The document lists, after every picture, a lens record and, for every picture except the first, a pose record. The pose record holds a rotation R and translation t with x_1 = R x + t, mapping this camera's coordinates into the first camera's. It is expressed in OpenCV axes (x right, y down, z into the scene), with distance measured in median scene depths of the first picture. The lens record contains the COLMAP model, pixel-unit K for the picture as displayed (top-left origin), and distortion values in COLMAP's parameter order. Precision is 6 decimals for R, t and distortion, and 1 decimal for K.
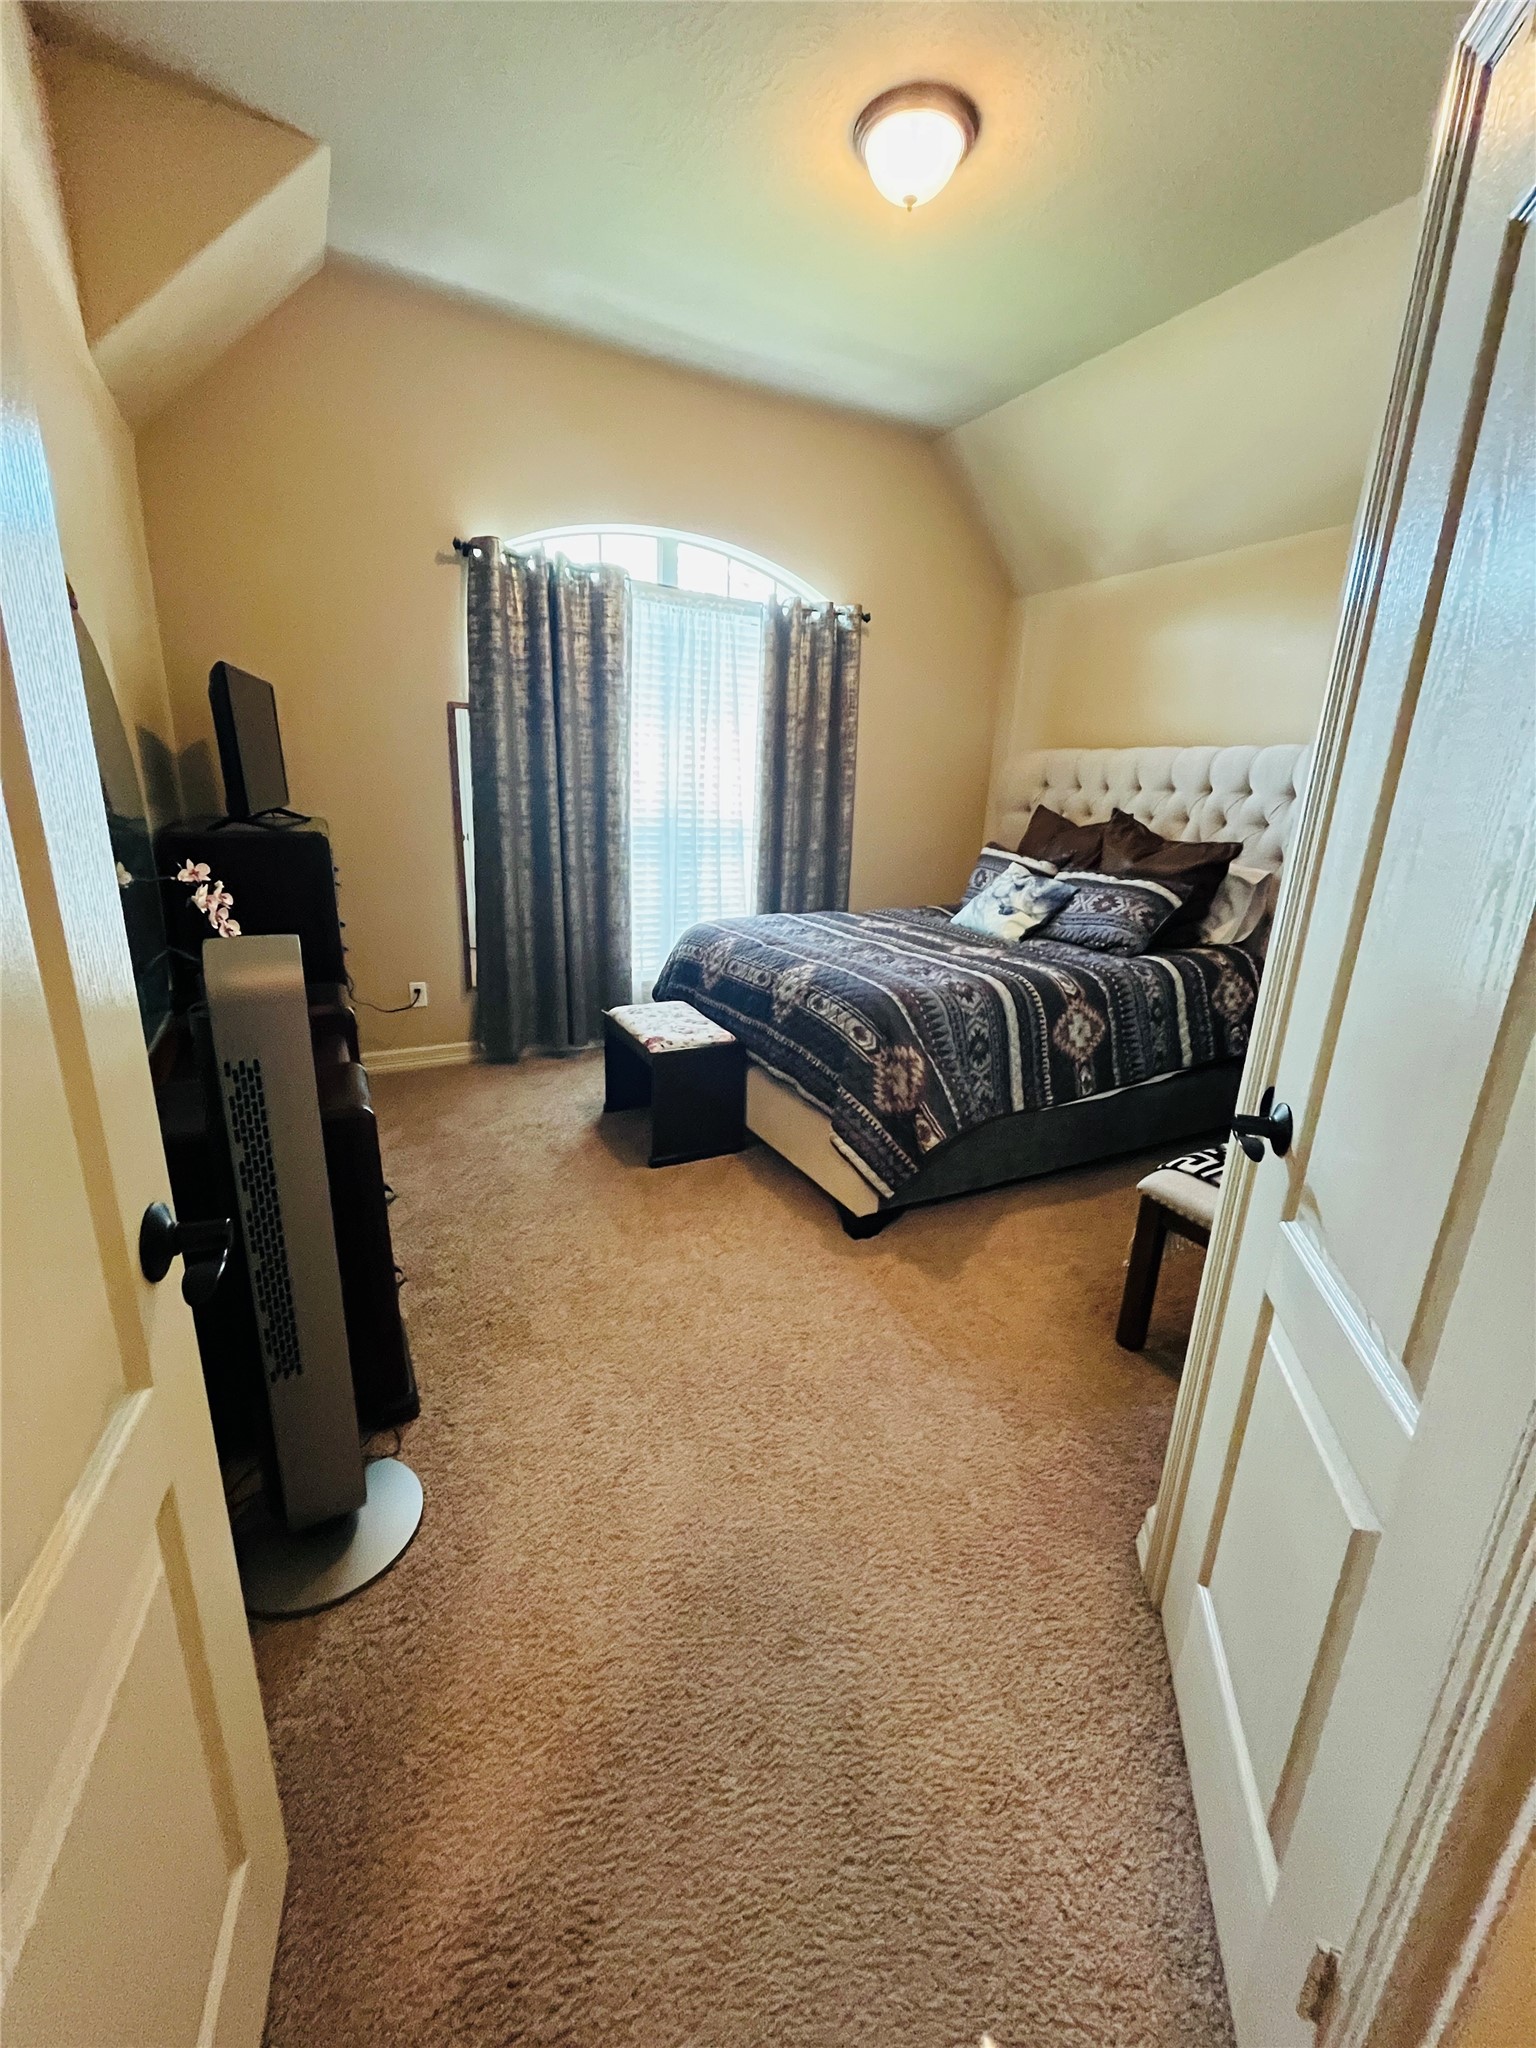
lens RADIAL K [[826.0, 0, 765.5], [0, 826.0, 1015.7], [0, 0, 1]] dist [0.000162, -0.000555]
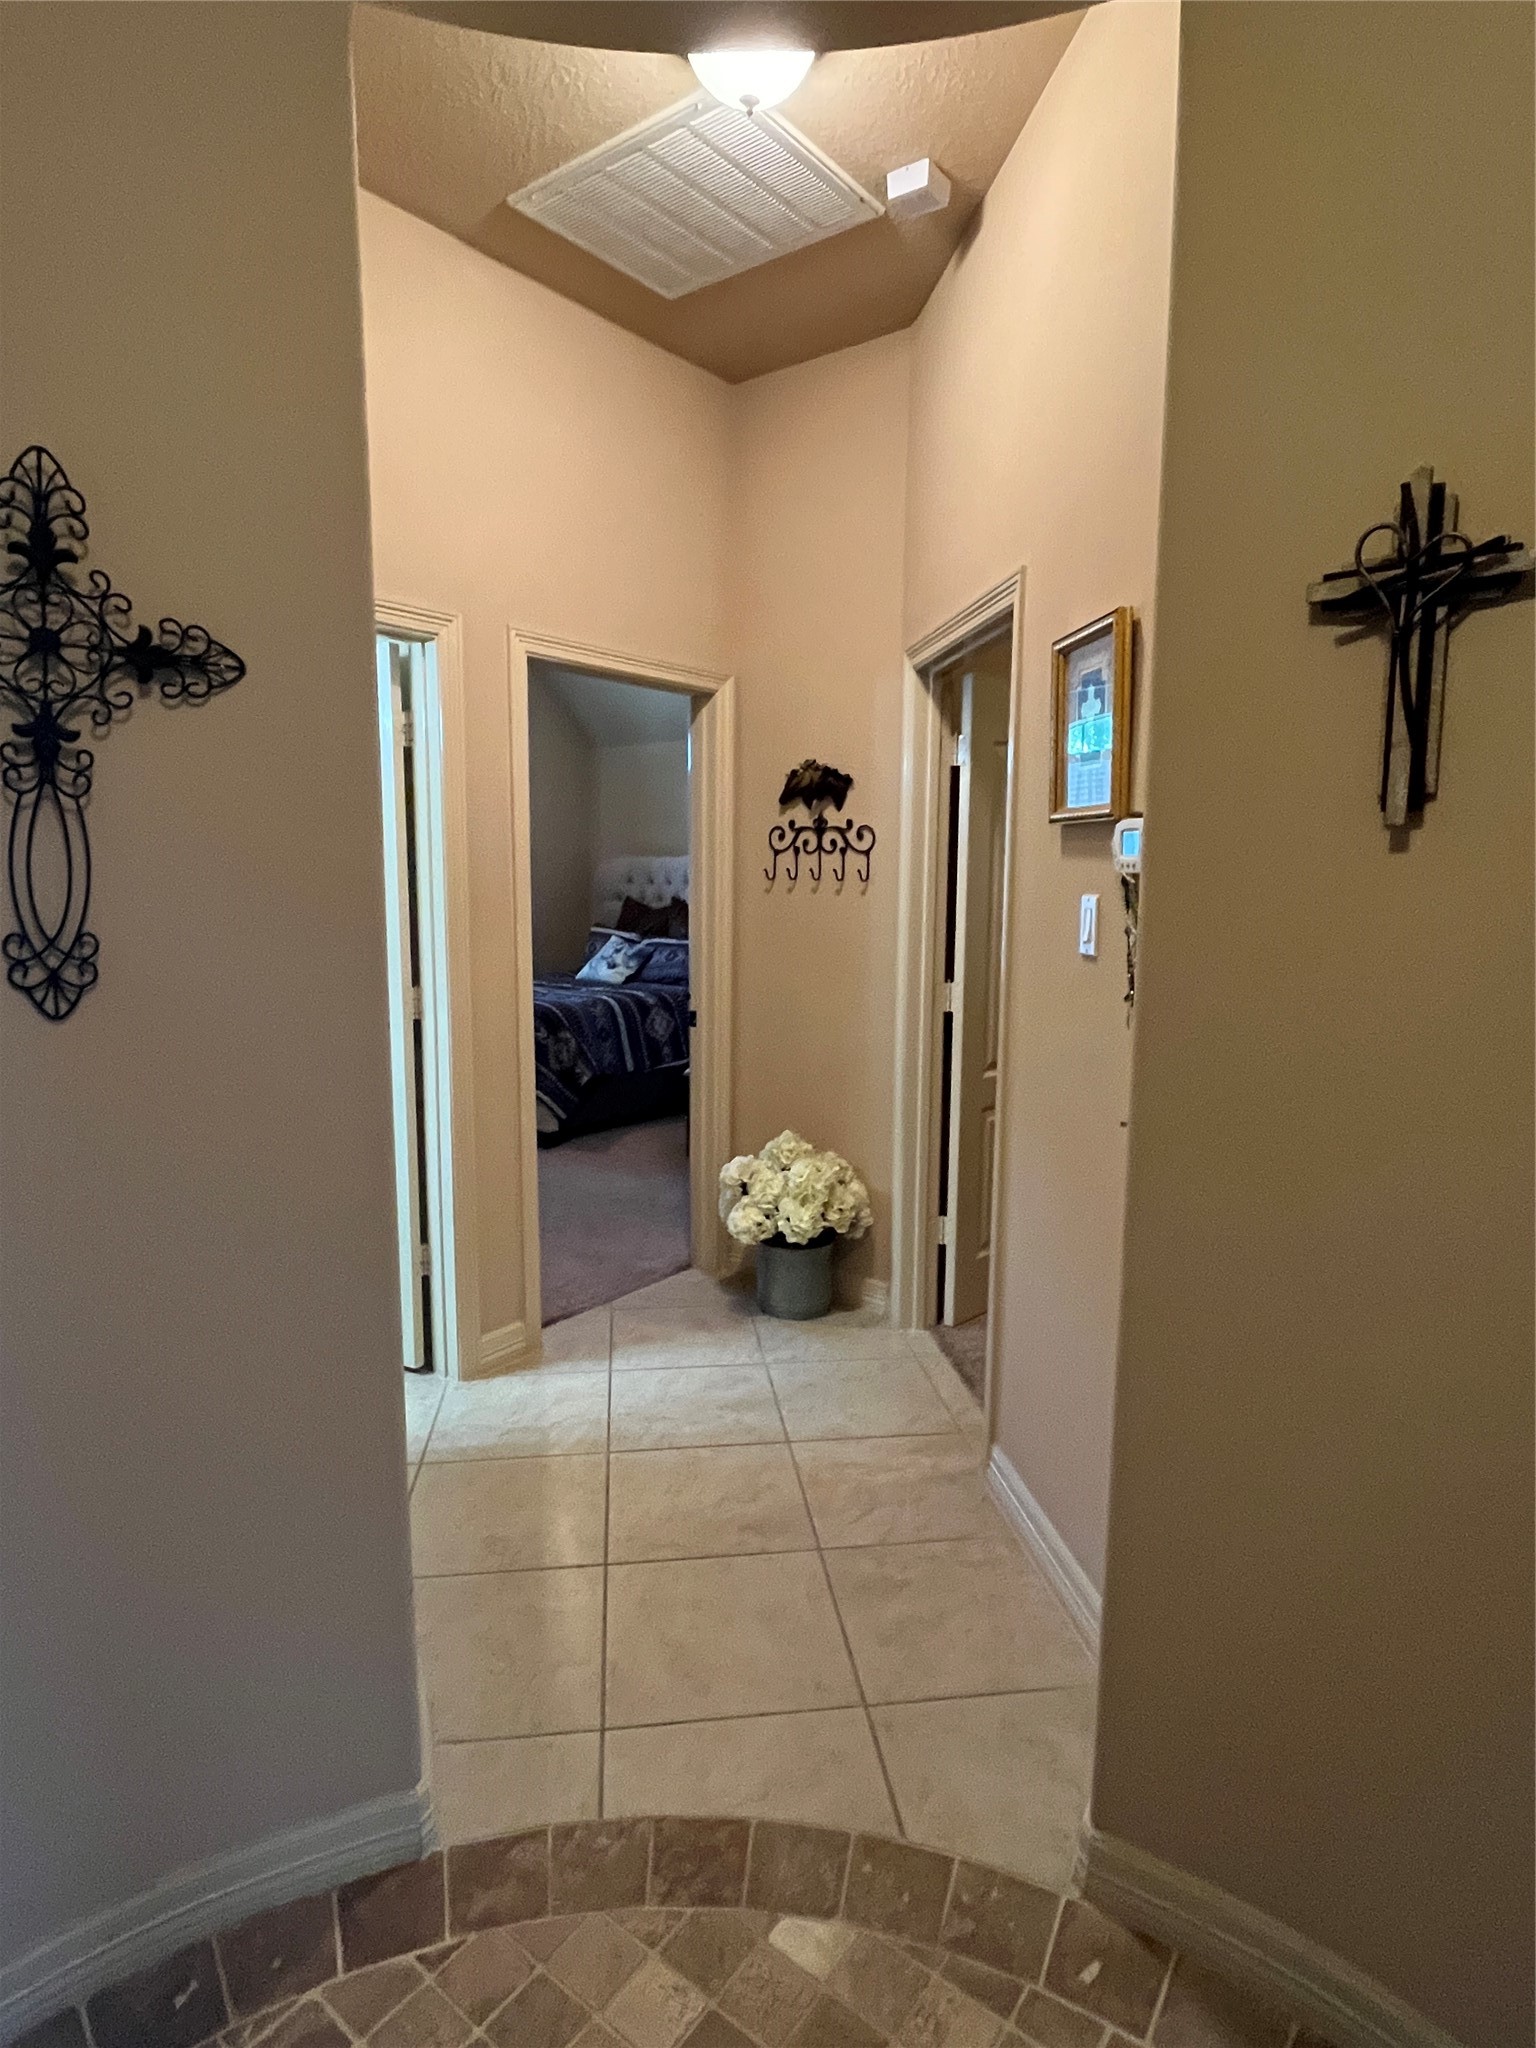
lens RADIAL K [[1135.0, 0, 768.0], [0, 1135.0, 1024.0], [0, 0, 1]] dist [0.000073, -0.000012]
pose [[0.914518, -0.083238, 0.395890, -0.295837], [0.134189, 0.985614, -0.102750, 0.245329], [-0.381642, 0.147091, 0.912531, -1.051644]]
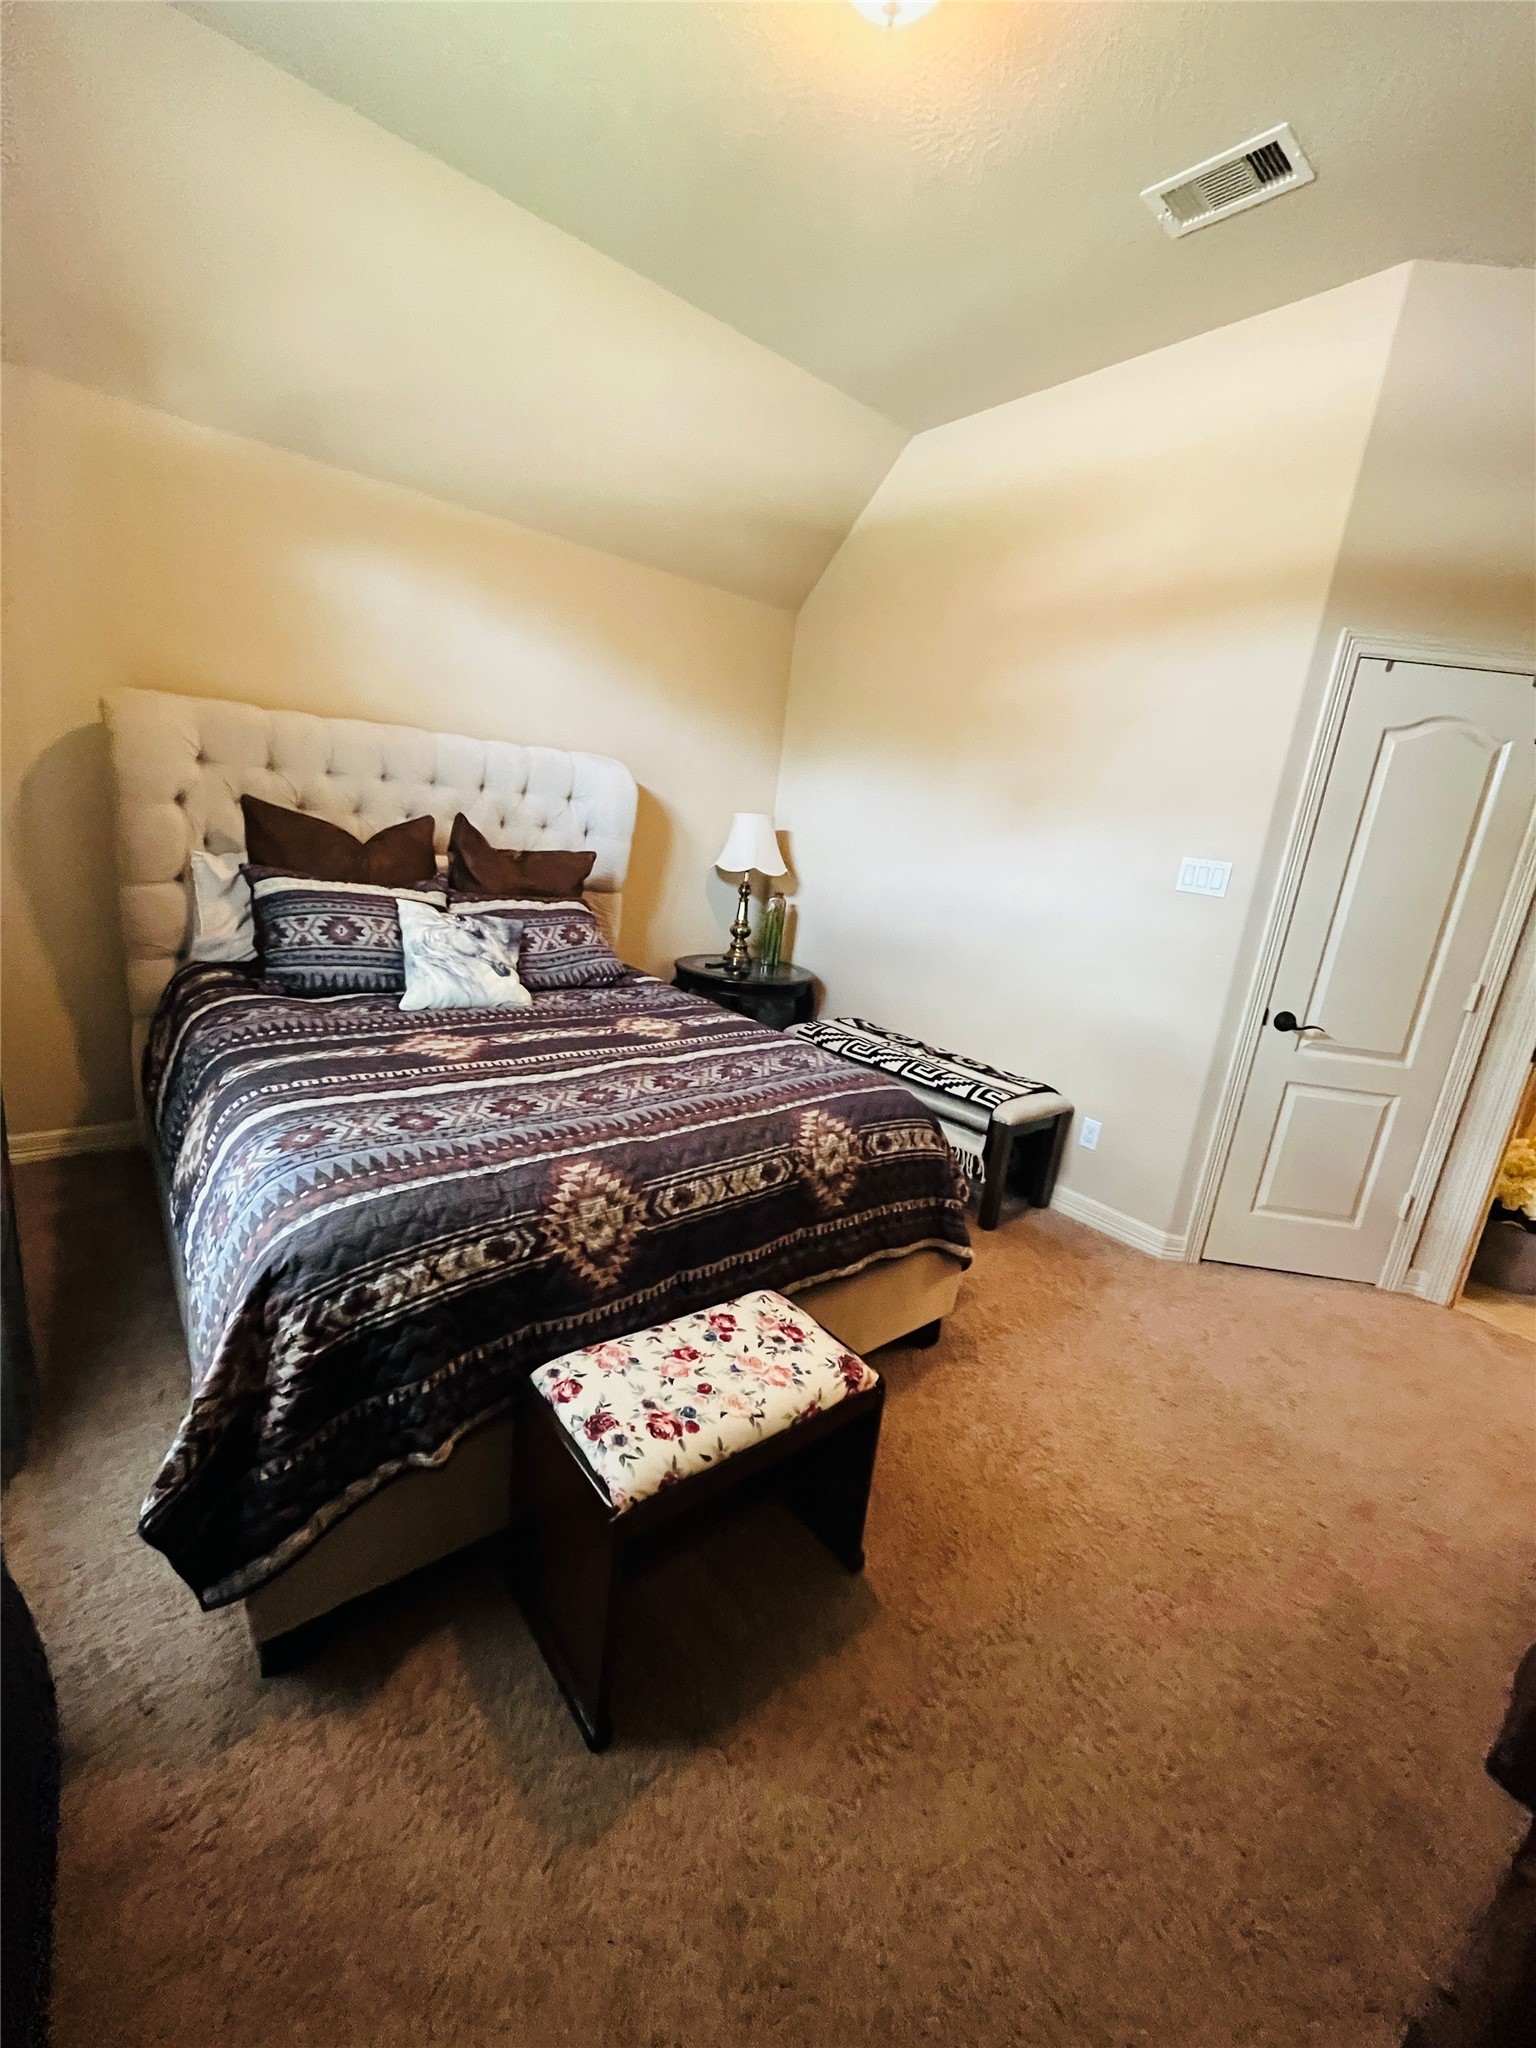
lens RADIAL K [[826.0, 0, 765.5], [0, 826.0, 1015.7], [0, 0, 1]] dist [0.000162, -0.000555]
pose [[-0.182382, -0.295881, 0.937652, -0.490865], [0.154138, 0.933252, 0.324474, -0.319887], [-0.971071, 0.203706, -0.124601, 0.967771]]
